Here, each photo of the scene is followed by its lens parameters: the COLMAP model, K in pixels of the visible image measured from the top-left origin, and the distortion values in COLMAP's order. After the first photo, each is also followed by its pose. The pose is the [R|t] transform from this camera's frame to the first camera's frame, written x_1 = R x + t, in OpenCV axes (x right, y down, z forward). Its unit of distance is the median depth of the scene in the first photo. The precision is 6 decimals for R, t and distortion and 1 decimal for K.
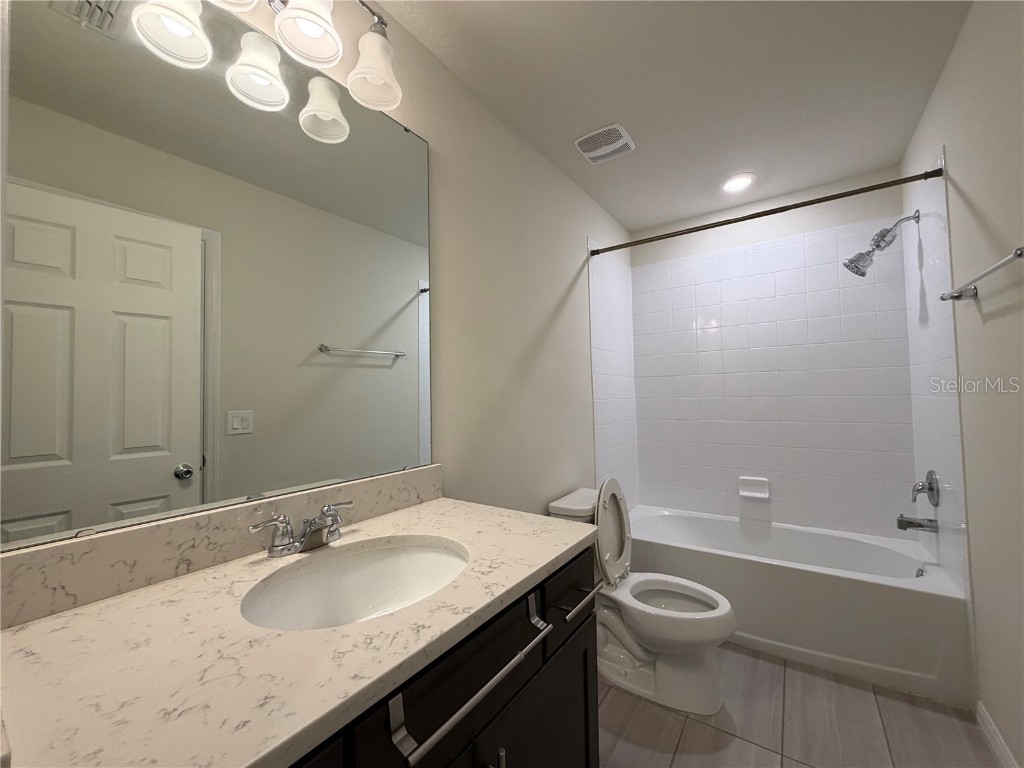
lens RADIAL K [[409.6, 0, 509.7], [0, 409.6, 380.9], [0, 0, 1]] dist [0.001161, -0.000418]
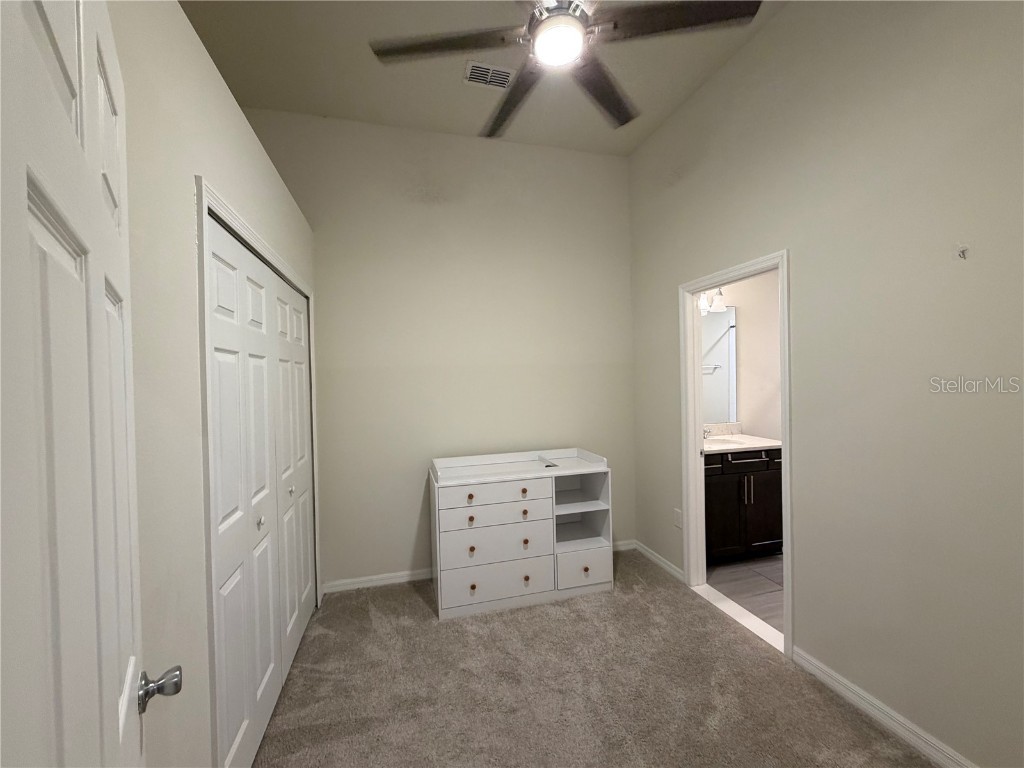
lens RADIAL K [[409.6, 0, 509.7], [0, 409.6, 380.9], [0, 0, 1]] dist [0.001161, -0.000418]
pose [[0.766092, 0.010901, -0.642639, 0.232704], [0.028584, 0.998289, 0.051010, -0.150163], [0.642095, -0.057448, 0.764469, -1.187634]]
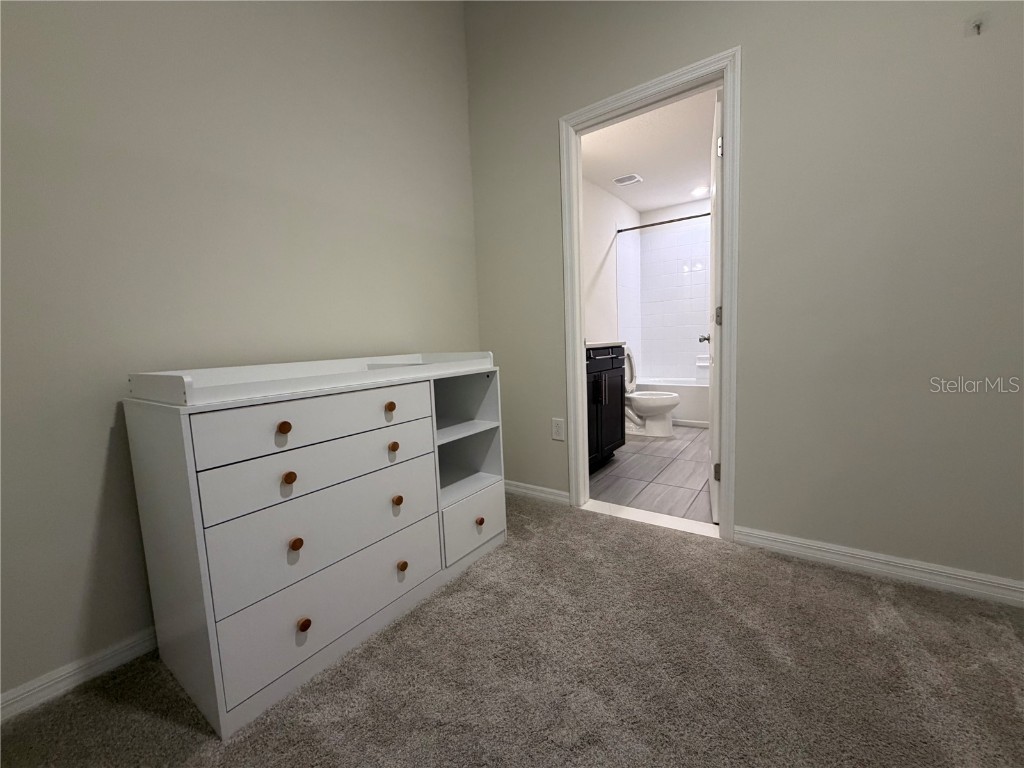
lens RADIAL K [[409.6, 0, 509.7], [0, 409.6, 380.9], [0, 0, 1]] dist [0.001161, -0.000418]
pose [[0.999699, -0.014846, -0.019518, -0.256837], [0.017371, 0.990512, 0.136327, 0.087806], [0.017309, -0.136625, 0.990472, -0.901790]]
